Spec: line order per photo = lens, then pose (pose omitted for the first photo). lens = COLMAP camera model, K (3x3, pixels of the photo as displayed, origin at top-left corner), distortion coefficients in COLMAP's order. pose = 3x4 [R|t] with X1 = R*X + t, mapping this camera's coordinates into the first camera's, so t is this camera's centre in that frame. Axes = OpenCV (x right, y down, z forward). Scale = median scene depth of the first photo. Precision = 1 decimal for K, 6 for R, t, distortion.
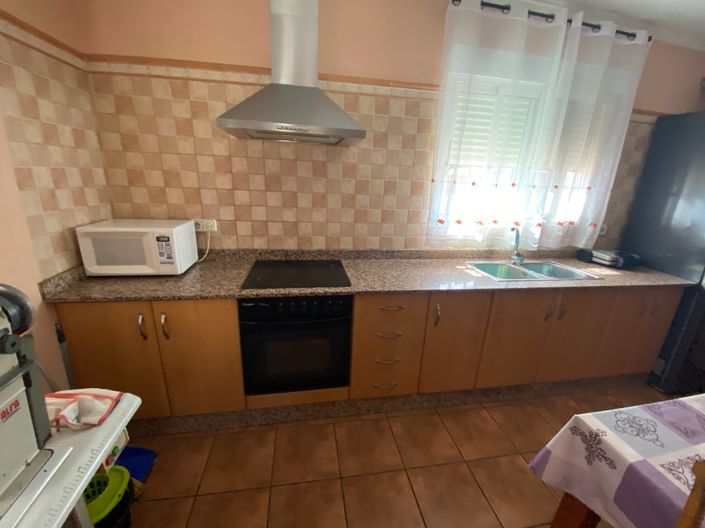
lens RADIAL K [[287.8, 0, 351.3], [0, 287.8, 265.8], [0, 0, 1]] dist [0.021712, -0.020958]
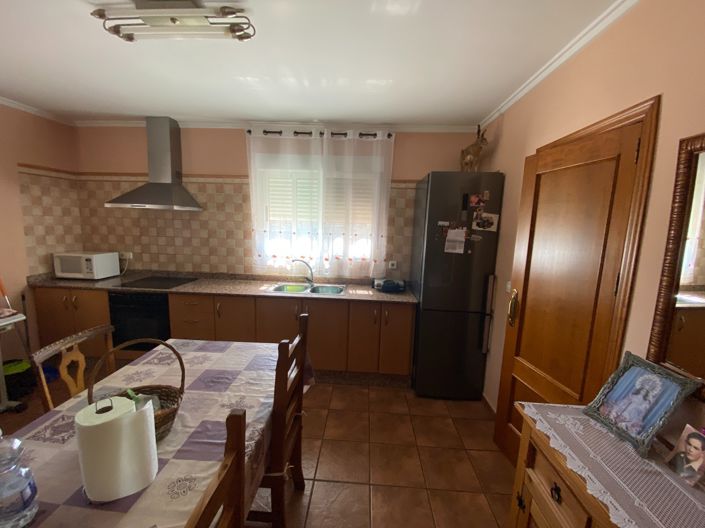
lens RADIAL K [[287.8, 0, 351.3], [0, 287.8, 265.8], [0, 0, 1]] dist [0.021712, -0.020958]
pose [[0.975861, 0.020150, -0.217461, 1.288937], [-0.054487, 0.986710, -0.153084, 0.126102], [0.211486, 0.161238, 0.963990, -0.431226]]
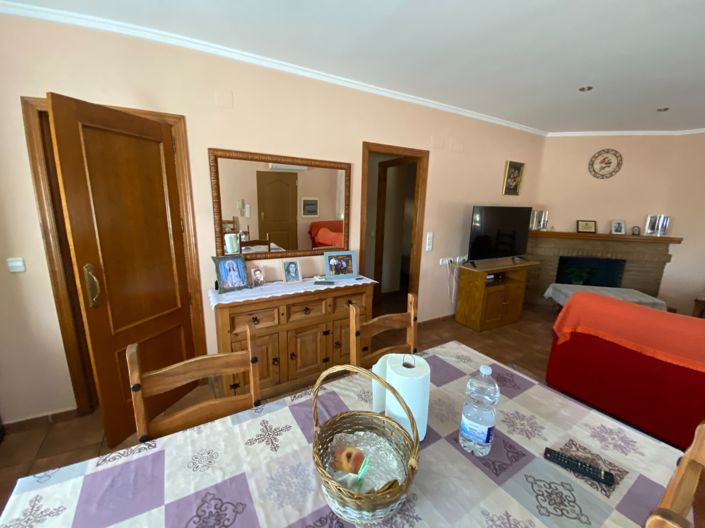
lens RADIAL K [[287.8, 0, 351.3], [0, 287.8, 265.8], [0, 0, 1]] dist [0.021712, -0.020958]
pose [[-0.354992, -0.242803, 0.902789, 0.428975], [0.239999, 0.909651, 0.339020, -0.056269], [-0.903538, 0.337018, -0.264647, 0.129952]]
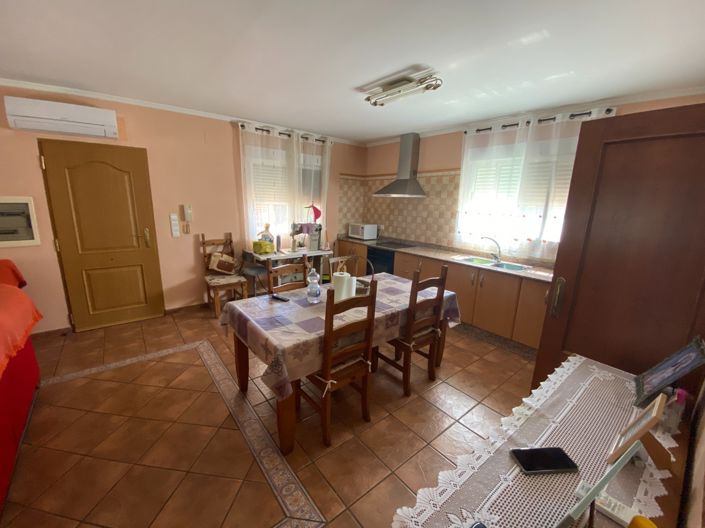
lens RADIAL K [[284.5, 0, 348.0], [0, 284.5, 272.1], [0, 0, 1]] dist [0.017030, -0.019393]
pose [[0.487104, 0.185681, -0.853377, 1.873707], [-0.263869, 0.962761, 0.058866, 0.216820], [0.832528, 0.196506, 0.517960, -0.653315]]
